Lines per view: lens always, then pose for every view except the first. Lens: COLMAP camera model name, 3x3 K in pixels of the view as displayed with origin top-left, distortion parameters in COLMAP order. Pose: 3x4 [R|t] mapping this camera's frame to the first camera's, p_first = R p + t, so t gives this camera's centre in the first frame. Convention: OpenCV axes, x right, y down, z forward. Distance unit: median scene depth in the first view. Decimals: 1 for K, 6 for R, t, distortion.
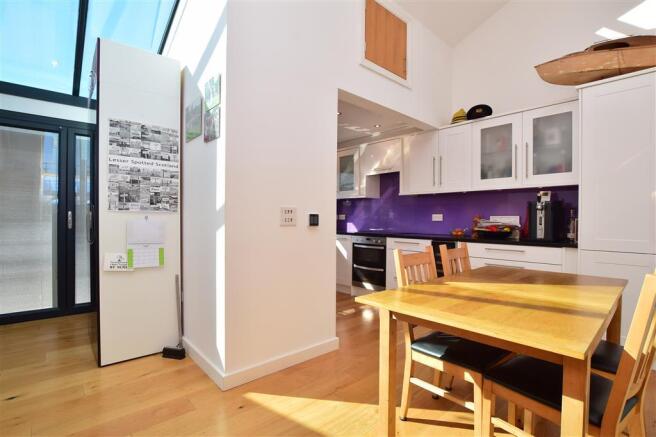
lens RADIAL K [[324.9, 0, 330.3], [0, 324.9, 219.1], [0, 0, 1]] dist [-0.003434, -0.000571]
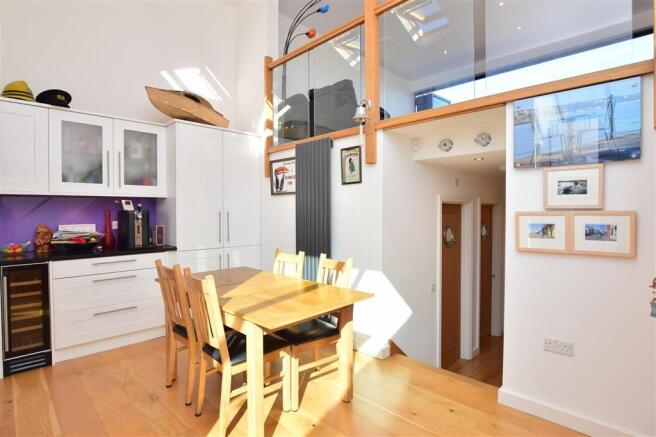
lens RADIAL K [[324.9, 0, 330.3], [0, 324.9, 219.1], [0, 0, 1]] dist [-0.003434, -0.000571]
pose [[-0.050315, -0.026787, 0.998374, -0.325768], [0.006520, 0.999610, 0.027149, -0.038416], [-0.998712, 0.007875, -0.050121, 0.305908]]
